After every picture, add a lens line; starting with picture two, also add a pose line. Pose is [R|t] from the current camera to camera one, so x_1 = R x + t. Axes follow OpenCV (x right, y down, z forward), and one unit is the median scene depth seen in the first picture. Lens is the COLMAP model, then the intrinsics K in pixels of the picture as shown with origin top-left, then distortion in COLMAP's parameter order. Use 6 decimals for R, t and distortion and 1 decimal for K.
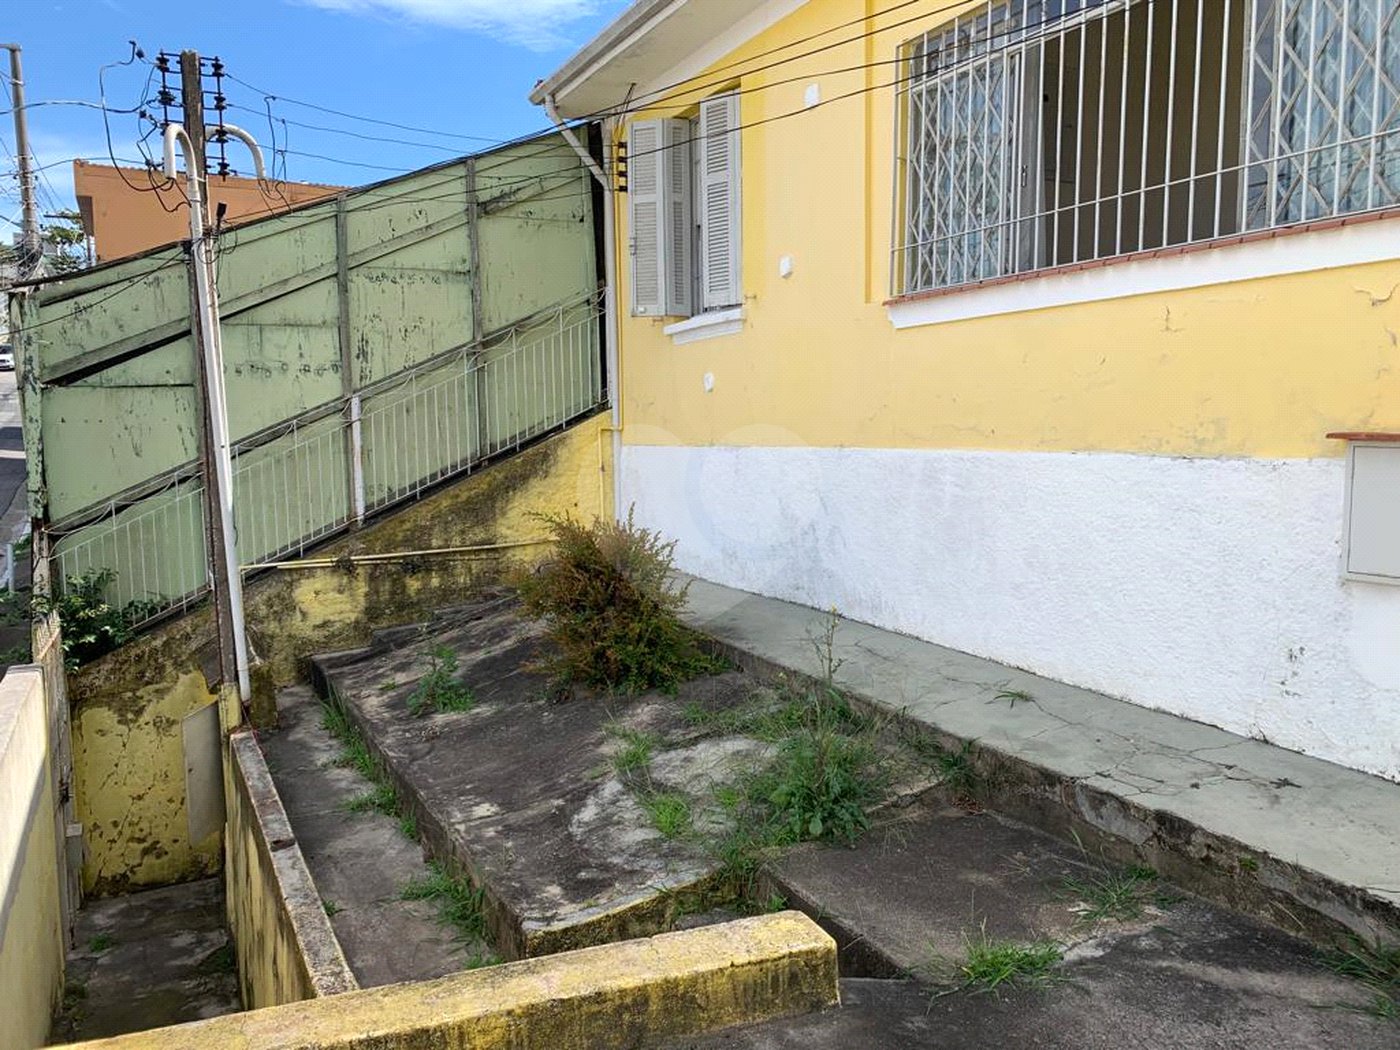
lens RADIAL K [[1079.4, 0, 688.2], [0, 1079.4, 522.9], [0, 0, 1]] dist [0.032717, -0.053290]
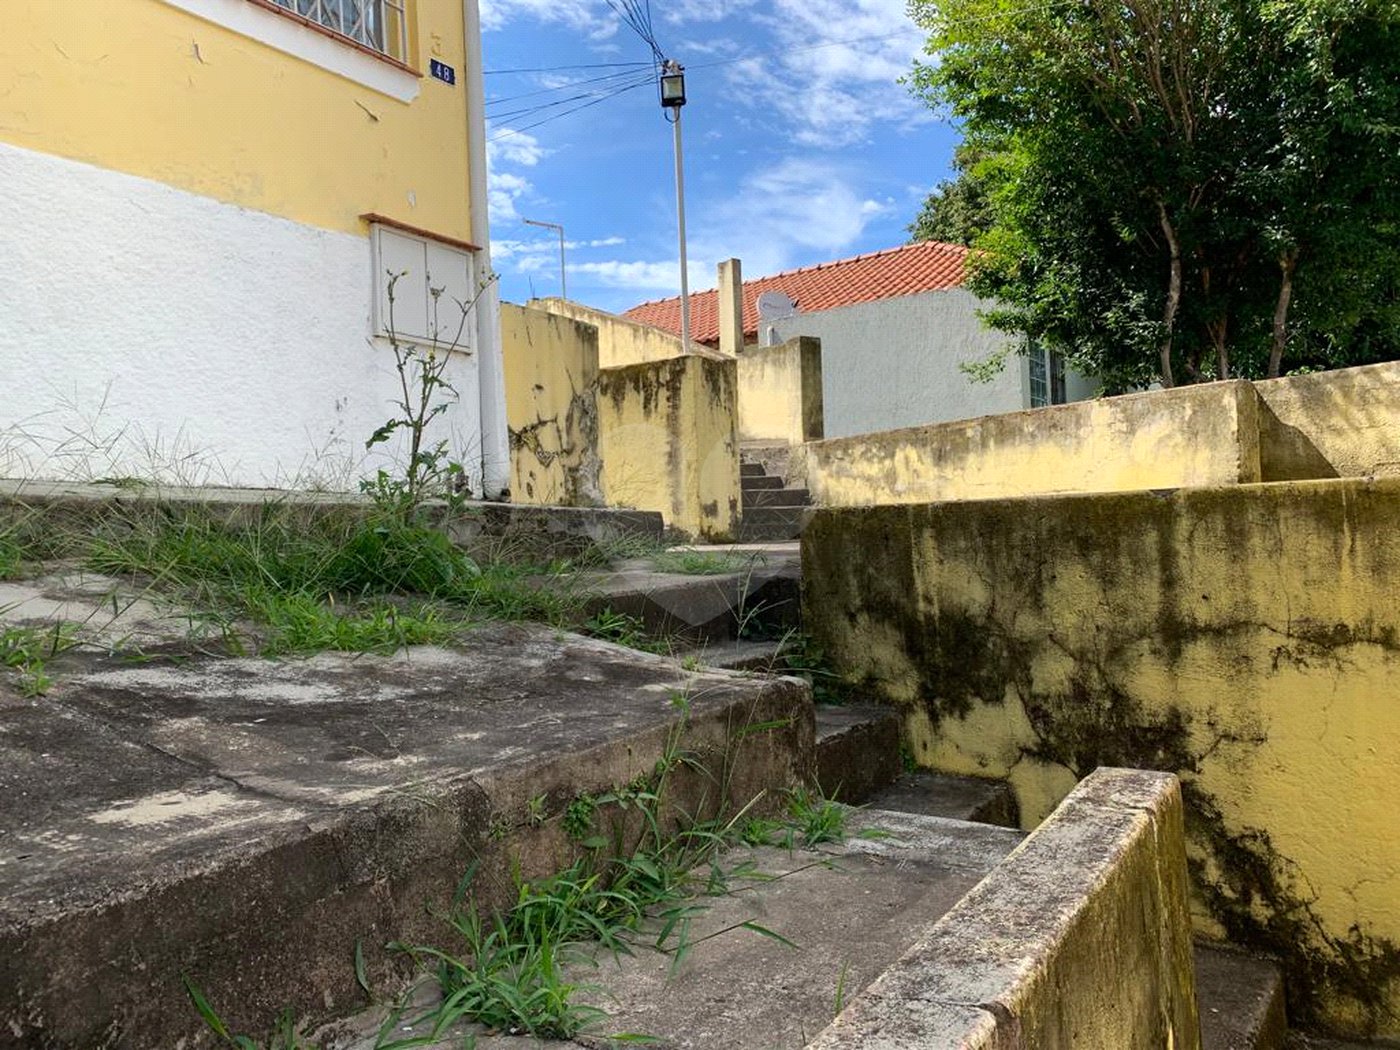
lens RADIAL K [[1079.4, 0, 694.9], [0, 1079.4, 523.4], [0, 0, 1]] dist [0.032717, -0.053290]
pose [[-0.511702, 0.040297, 0.858217, -0.360657], [0.120326, 0.992416, 0.025145, 0.159226], [-0.850695, 0.116132, -0.512670, 0.783403]]
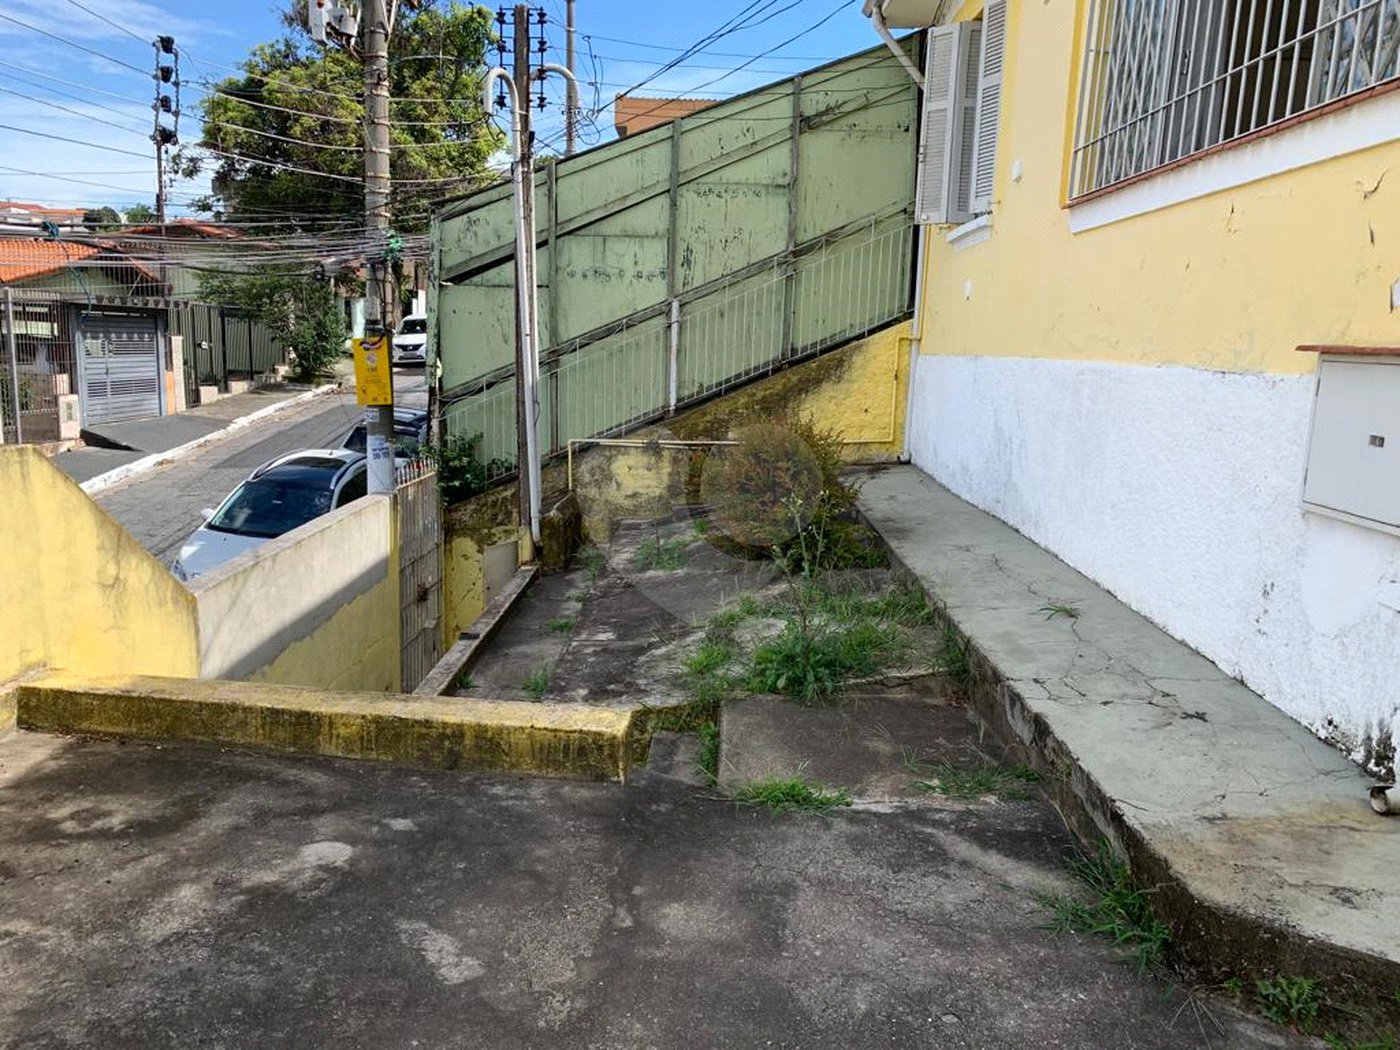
lens RADIAL K [[1079.4, 0, 702.9], [0, 1079.4, 537.3], [0, 0, 1]] dist [0.032717, -0.053290]
pose [[0.885238, 0.122797, -0.448637, 0.332642], [-0.084884, 0.990975, 0.103749, 0.013734], [0.457328, -0.053760, 0.887672, -0.017097]]
